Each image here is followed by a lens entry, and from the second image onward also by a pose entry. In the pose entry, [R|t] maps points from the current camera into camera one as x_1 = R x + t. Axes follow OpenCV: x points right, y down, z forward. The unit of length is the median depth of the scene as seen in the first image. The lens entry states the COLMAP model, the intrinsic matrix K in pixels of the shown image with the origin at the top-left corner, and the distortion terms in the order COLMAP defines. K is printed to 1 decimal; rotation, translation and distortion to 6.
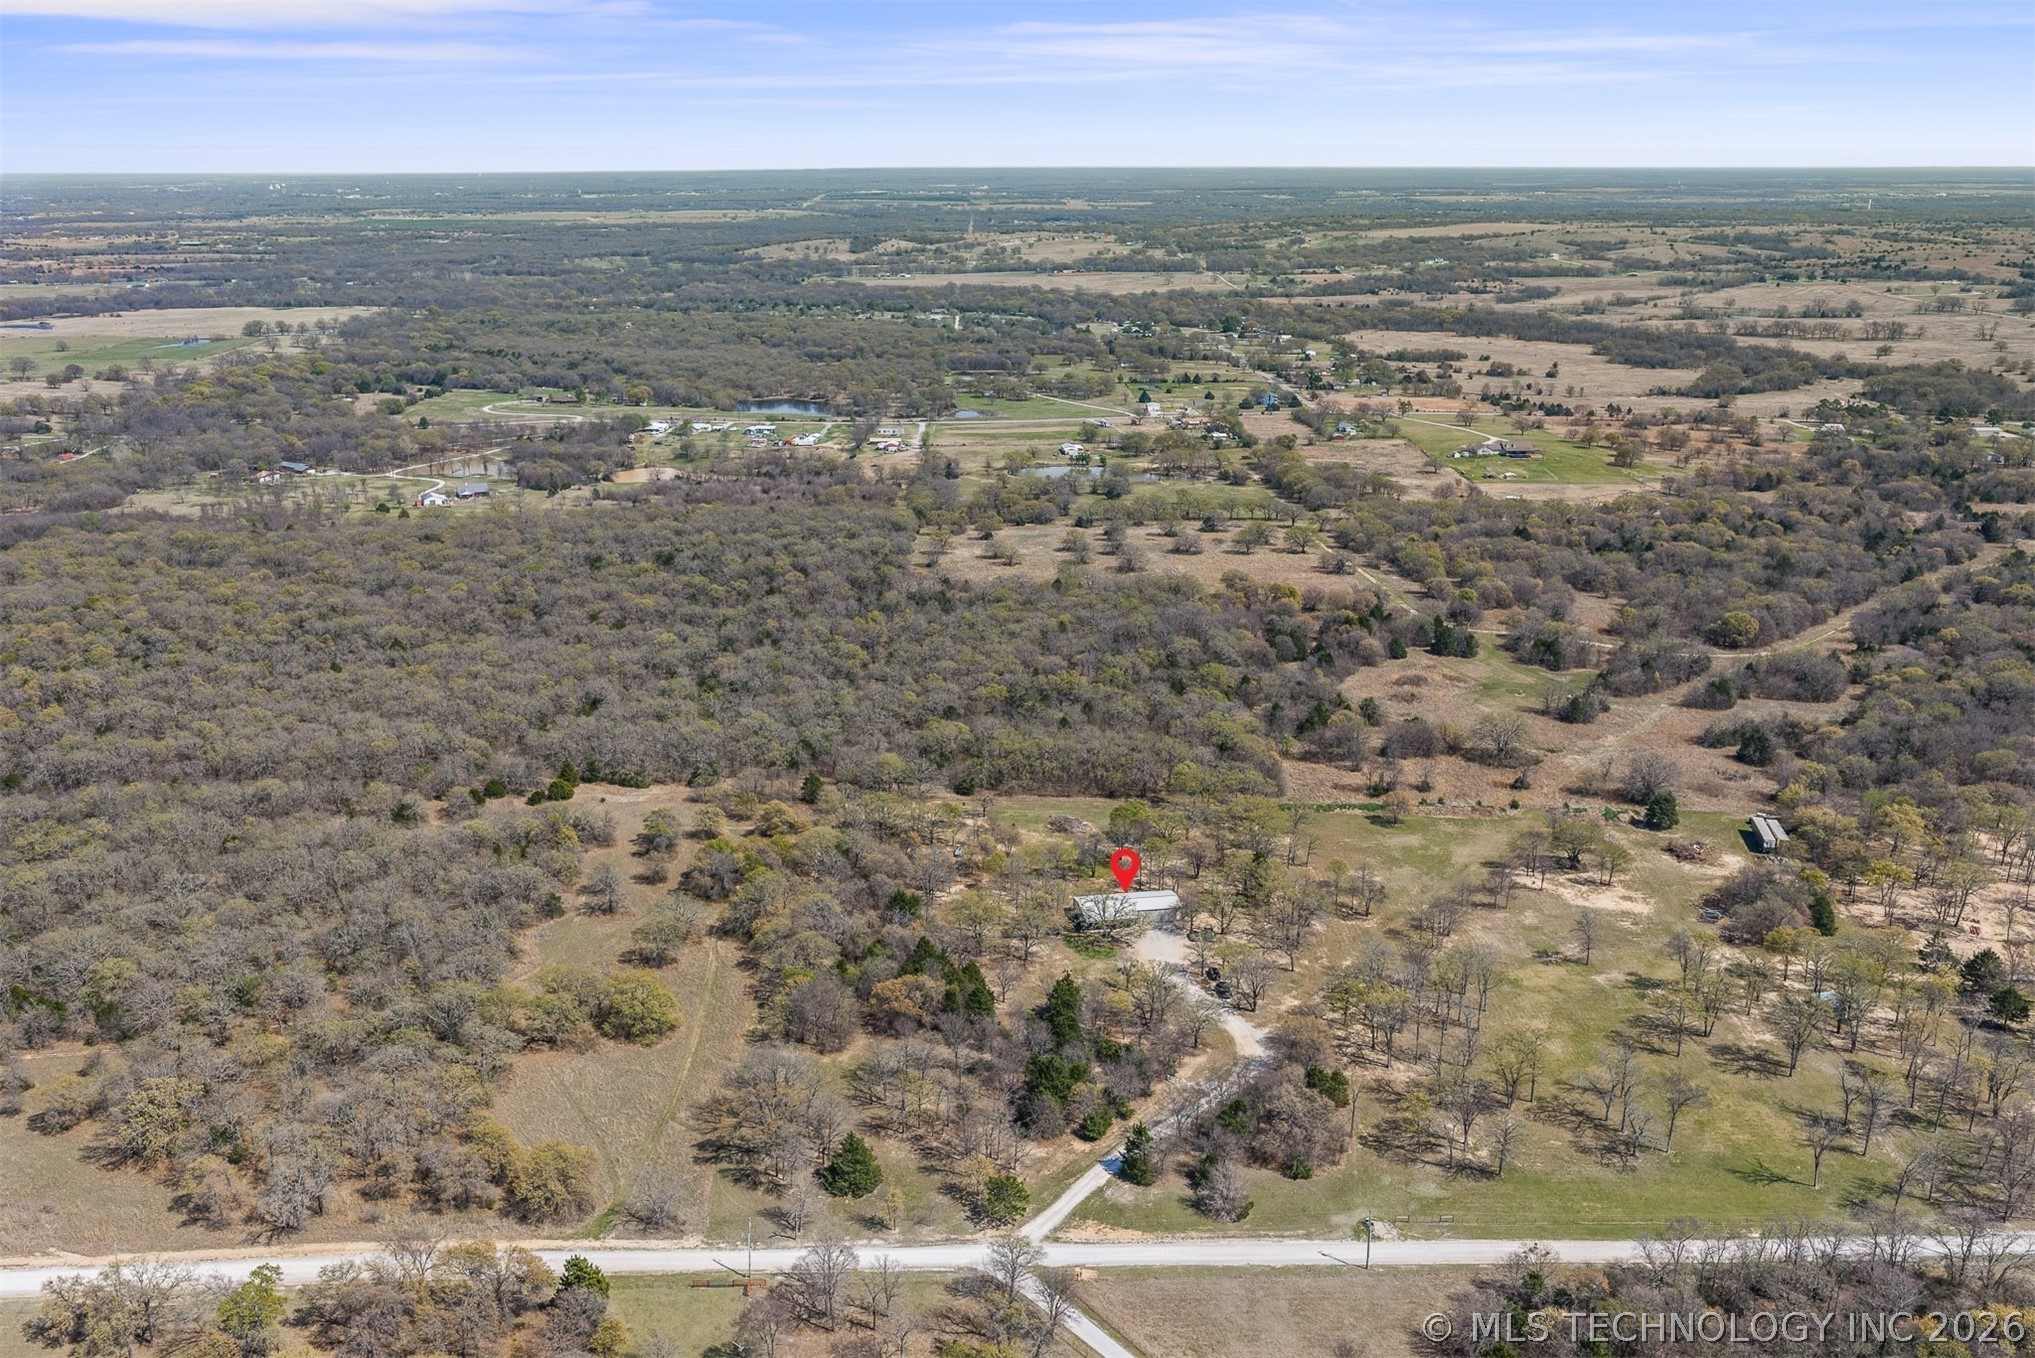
lens RADIAL K [[1738.2, 0, 959.6], [0, 1738.2, 690.5], [0, 0, 1]] dist [0.010921, -0.020787]
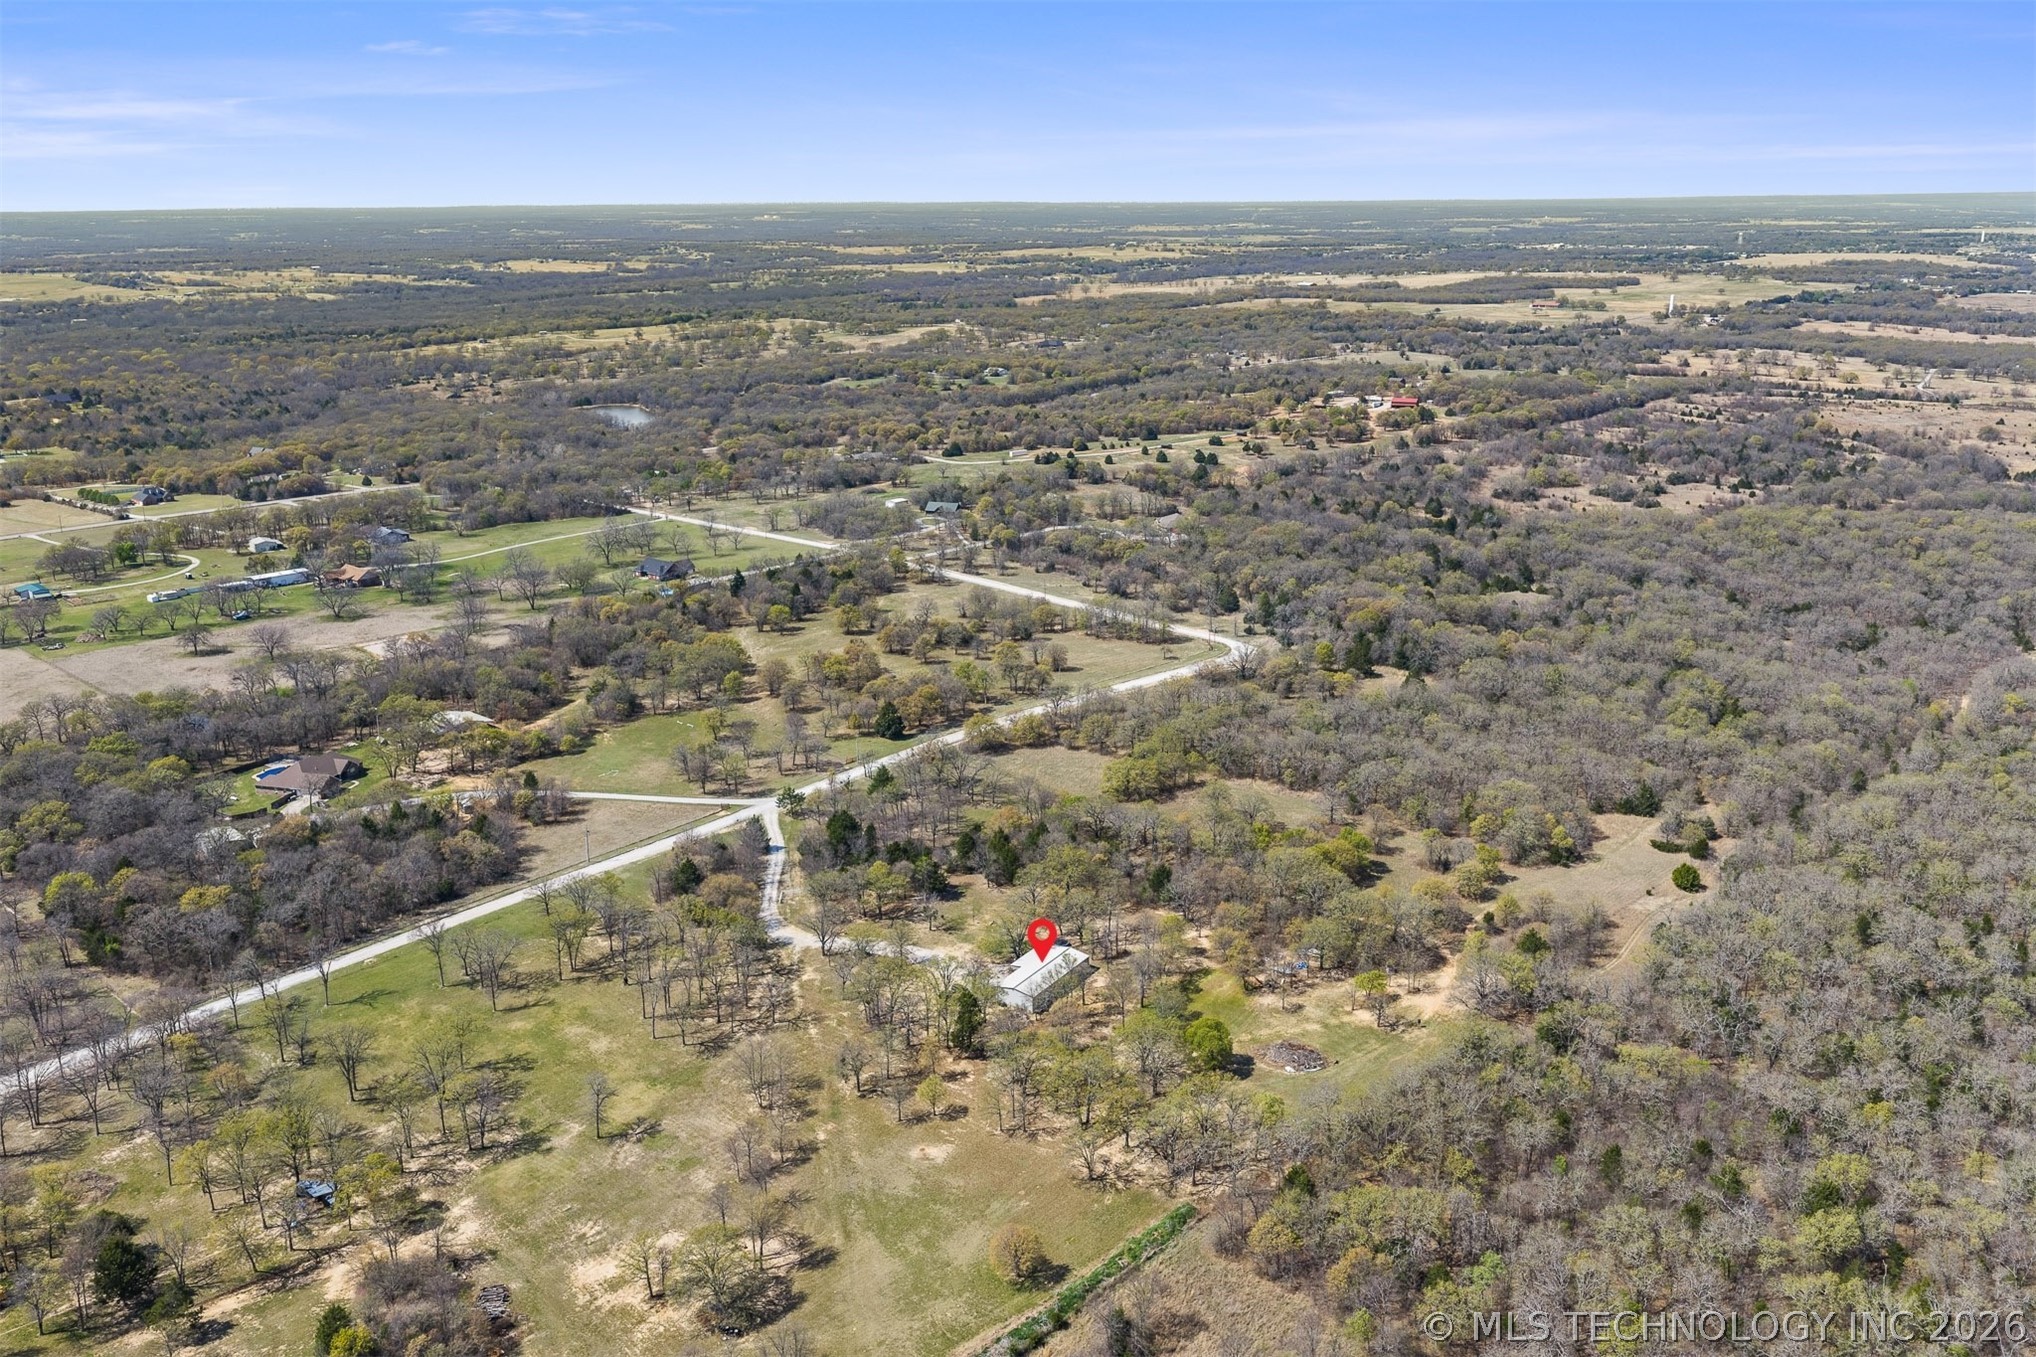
lens RADIAL K [[1680.8, 0, 1018.0], [0, 1680.8, 678.5], [0, 0, 1]] dist [0.025825, -0.044389]
pose [[-0.672221, 0.213425, -0.708921, 0.204859], [-0.209001, 0.863895, 0.458262, -0.122620], [0.710237, 0.456219, -0.536122, 0.401527]]
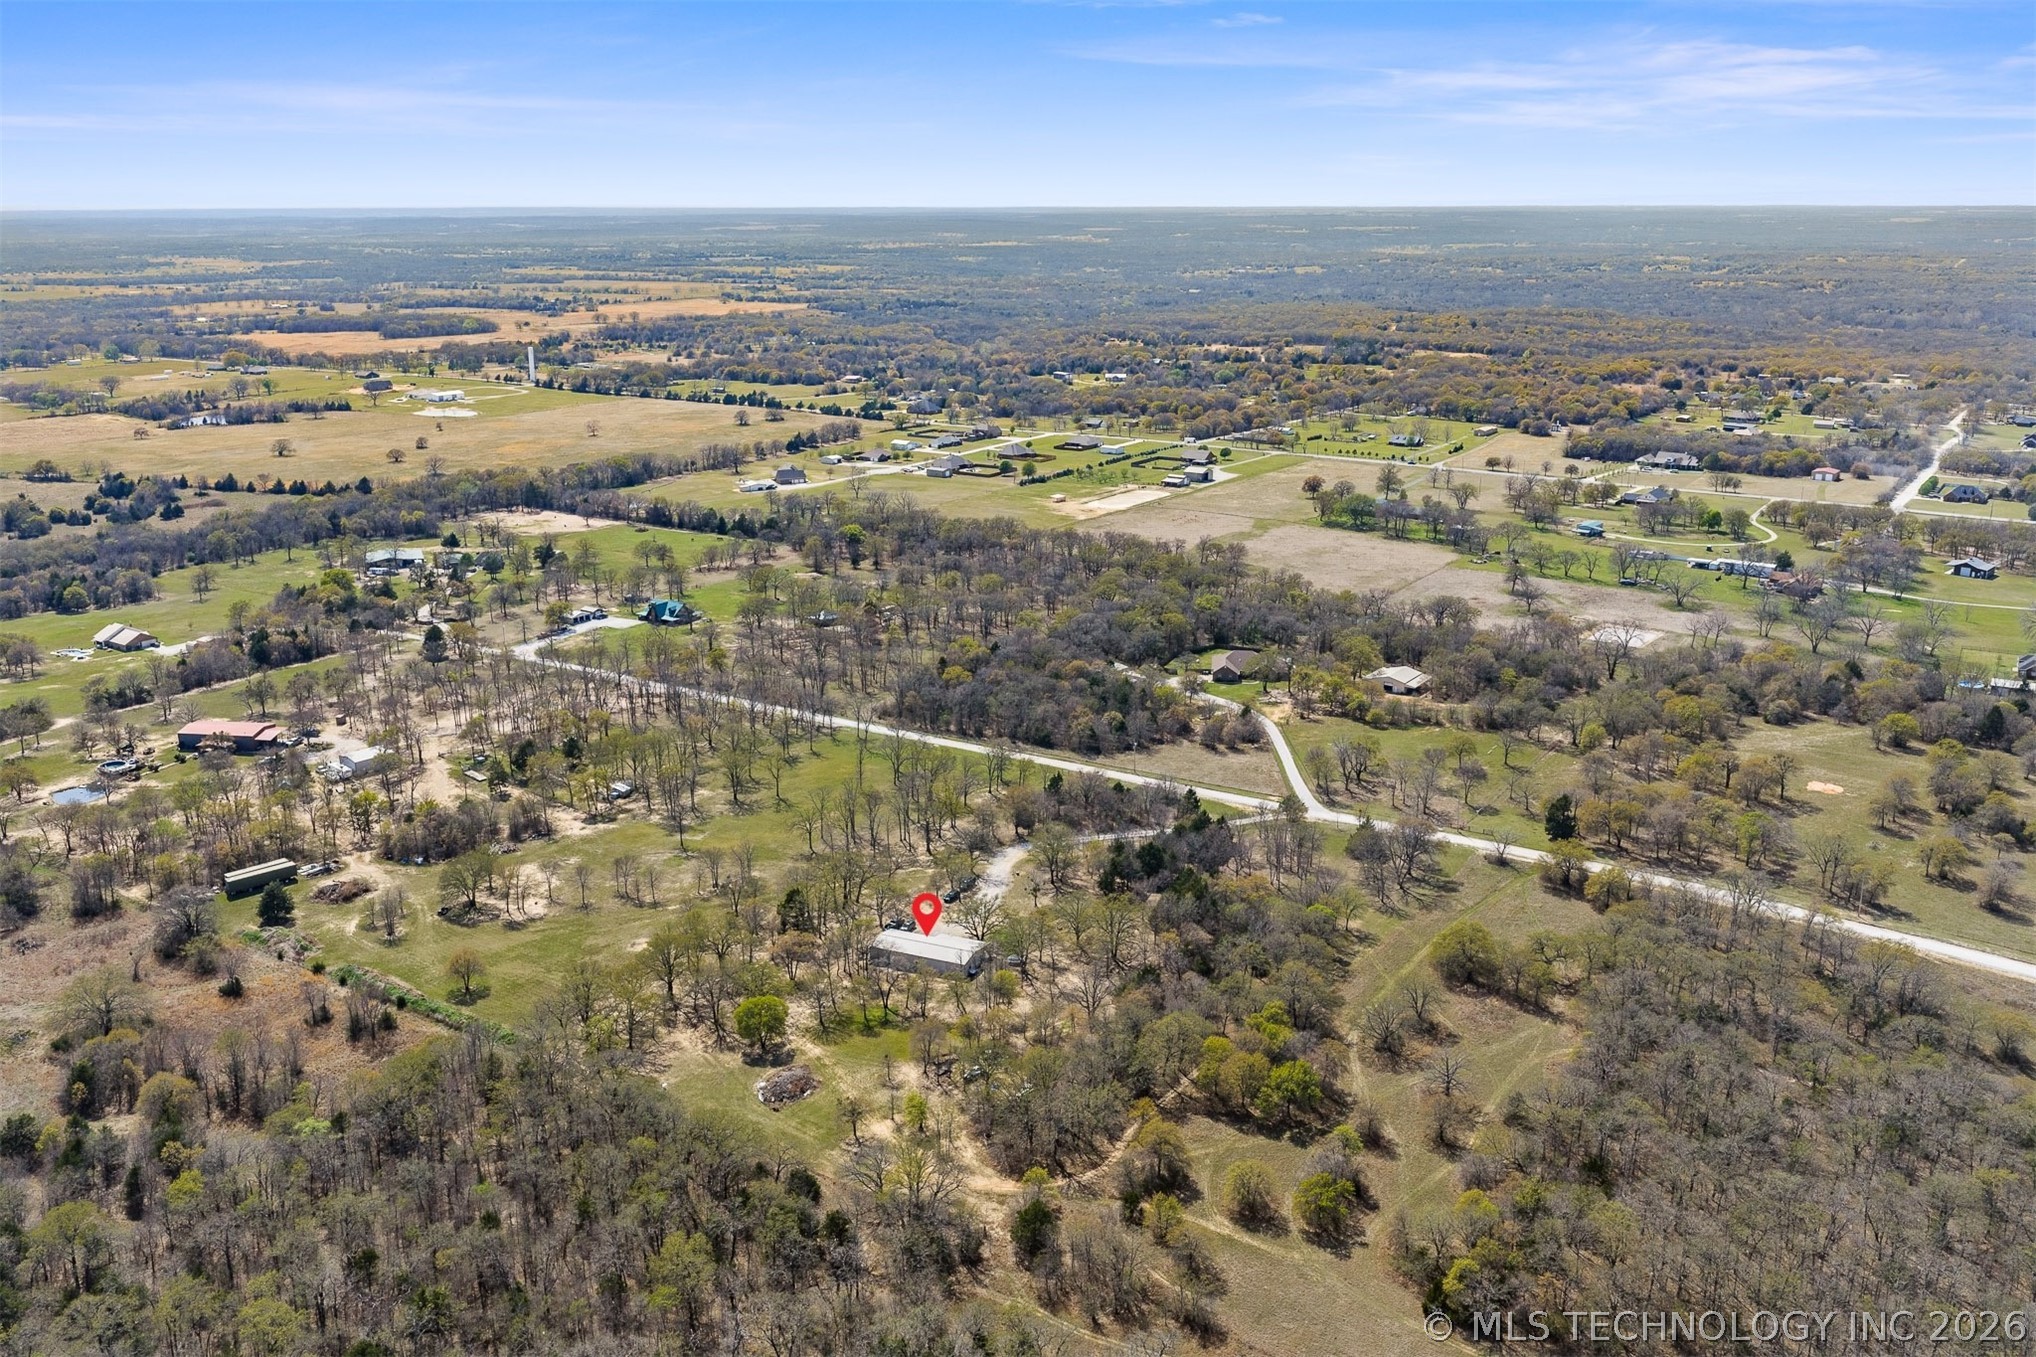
lens RADIAL K [[1680.8, 0, 1018.0], [0, 1680.8, 678.5], [0, 0, 1]] dist [0.025825, -0.044389]
pose [[-0.828452, -0.149703, 0.539682, -0.119185], [0.167323, 0.853446, 0.493592, -0.127486], [-0.534481, 0.499218, -0.681990, 0.435588]]
